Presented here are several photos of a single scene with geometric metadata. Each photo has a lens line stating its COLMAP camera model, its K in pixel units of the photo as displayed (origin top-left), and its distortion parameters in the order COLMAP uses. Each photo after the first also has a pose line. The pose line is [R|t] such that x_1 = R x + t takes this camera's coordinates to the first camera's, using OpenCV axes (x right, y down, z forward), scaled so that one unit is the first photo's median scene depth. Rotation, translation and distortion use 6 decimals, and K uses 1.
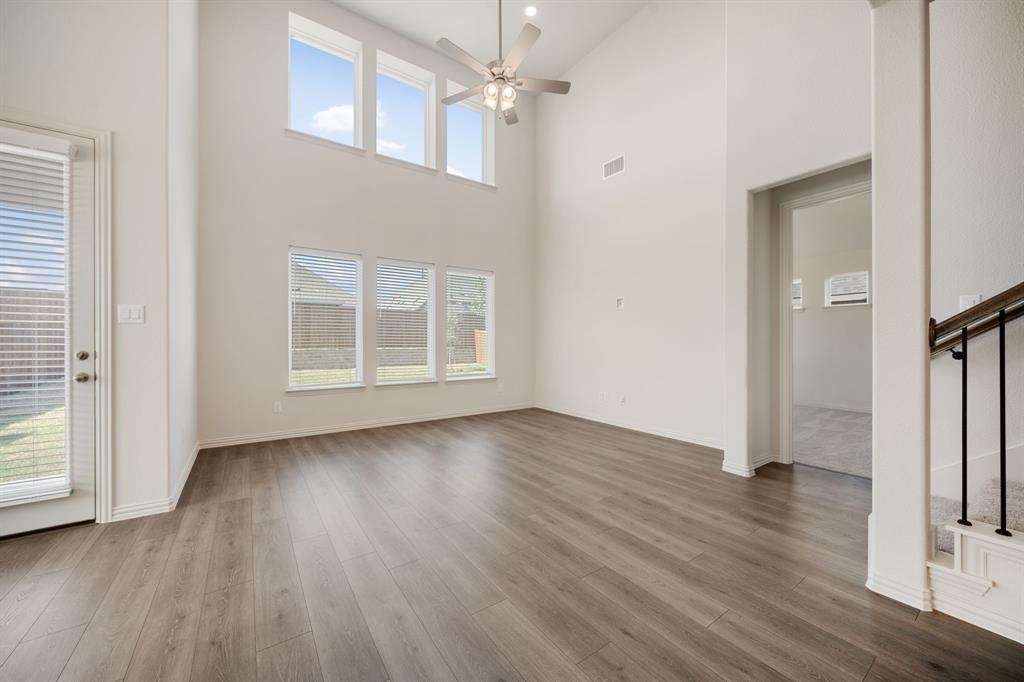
lens RADIAL K [[380.1, 0, 510.7], [0, 380.1, 339.5], [0, 0, 1]] dist [-0.000546, -0.000043]
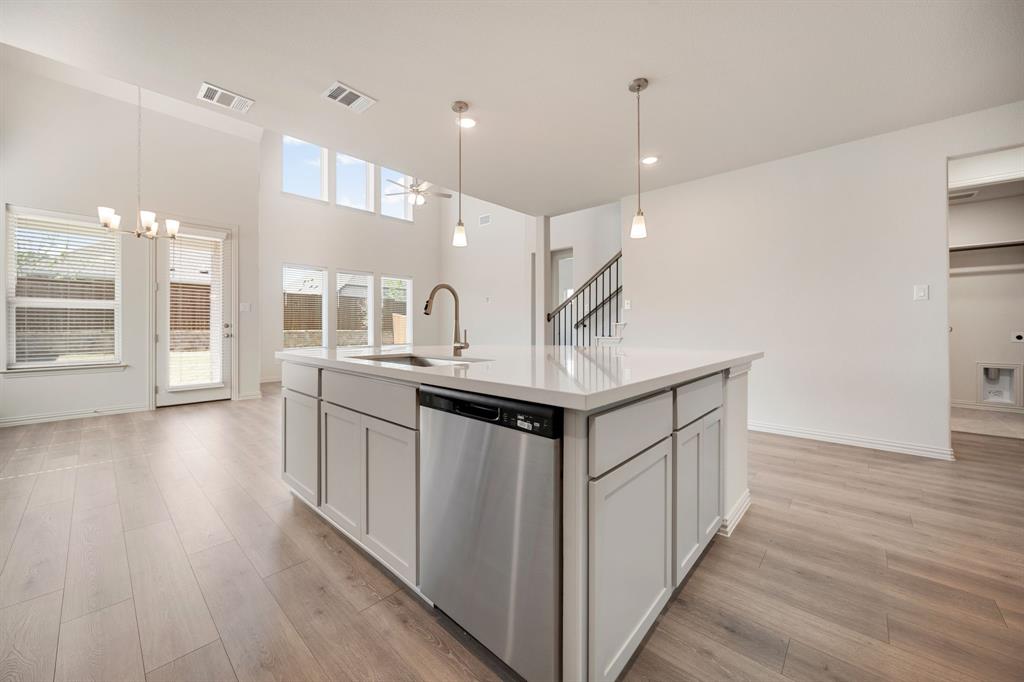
lens RADIAL K [[386.7, 0, 513.7], [0, 386.7, 326.4], [0, 0, 1]] dist [-0.000151, 0.000010]
pose [[0.976225, 0.001296, 0.216754, 0.023199], [-0.002334, 0.999987, 0.004535, 0.015320], [-0.216746, -0.004934, 0.976216, -0.785652]]
